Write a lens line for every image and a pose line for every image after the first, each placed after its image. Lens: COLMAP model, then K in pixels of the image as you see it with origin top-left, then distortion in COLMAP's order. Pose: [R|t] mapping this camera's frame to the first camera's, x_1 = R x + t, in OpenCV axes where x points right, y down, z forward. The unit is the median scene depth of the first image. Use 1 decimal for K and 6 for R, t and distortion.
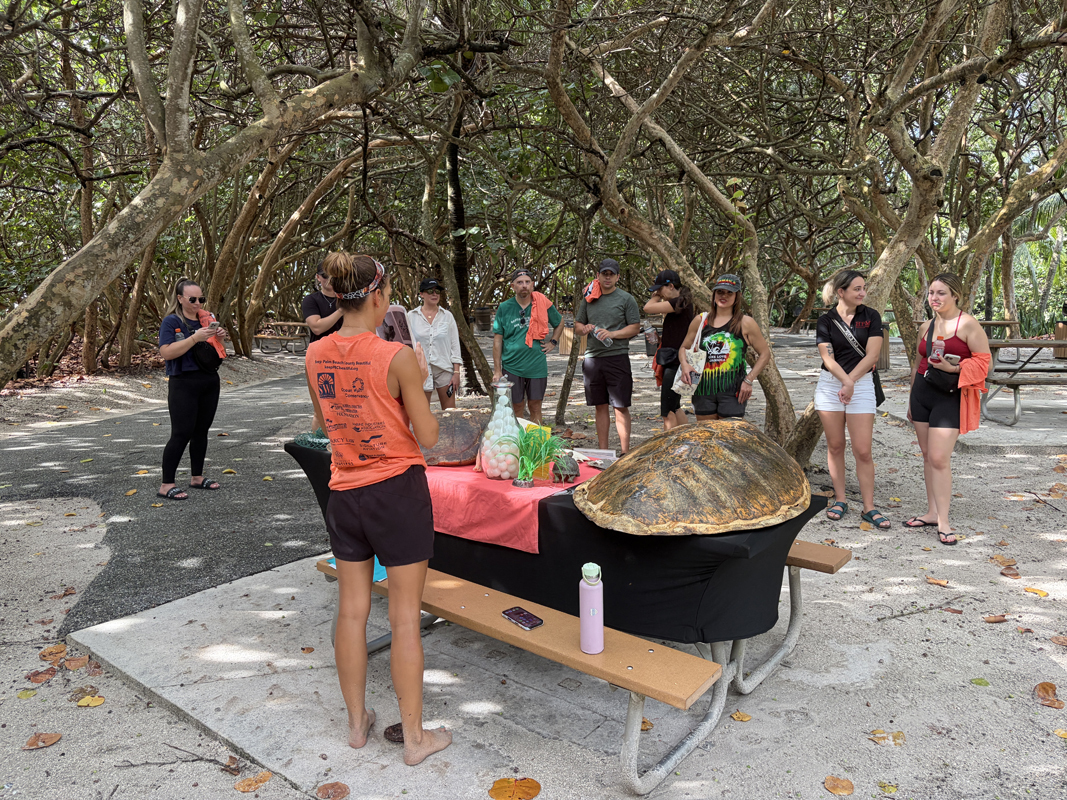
lens RADIAL K [[923.5, 0, 560.9], [0, 923.5, 398.9], [0, 0, 1]] dist [0.056256, 0.002879]
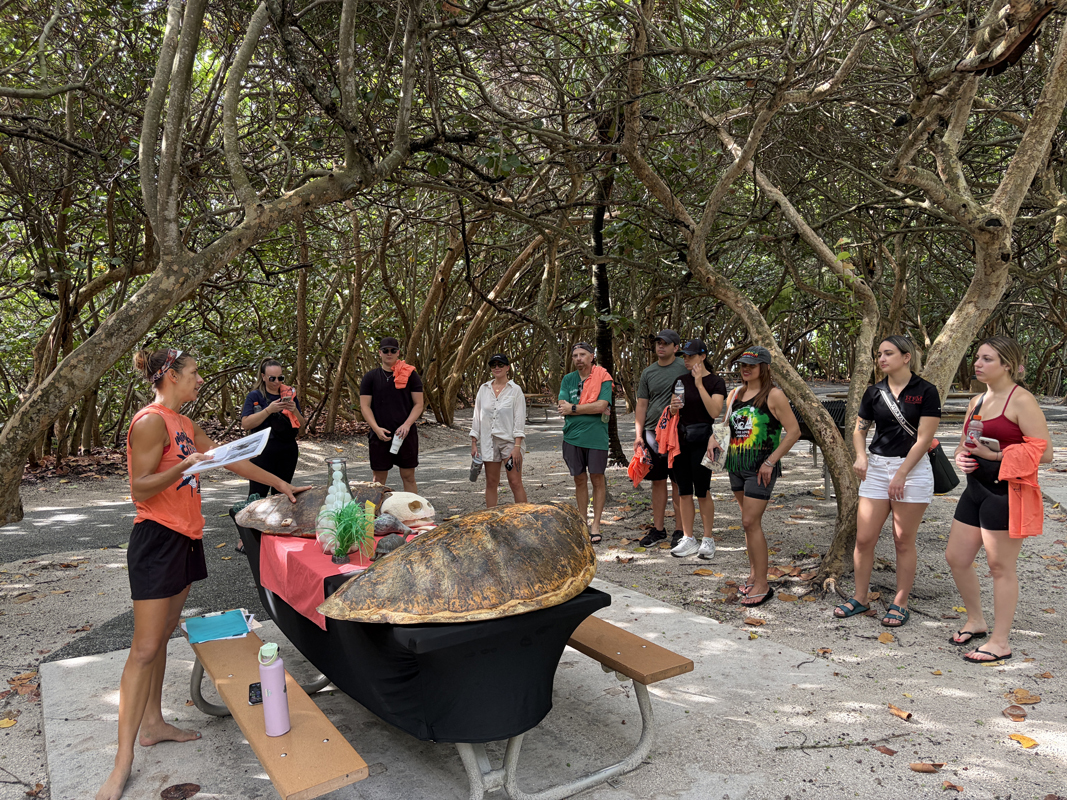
lens RADIAL K [[923.5, 0, 560.9], [0, 923.5, 398.9], [0, 0, 1]] dist [0.056256, 0.002879]
pose [[0.933033, 0.000782, -0.359790, 0.336017], [-0.026915, 0.997347, -0.067631, -0.011694], [0.358783, 0.072786, 0.930579, 0.068409]]
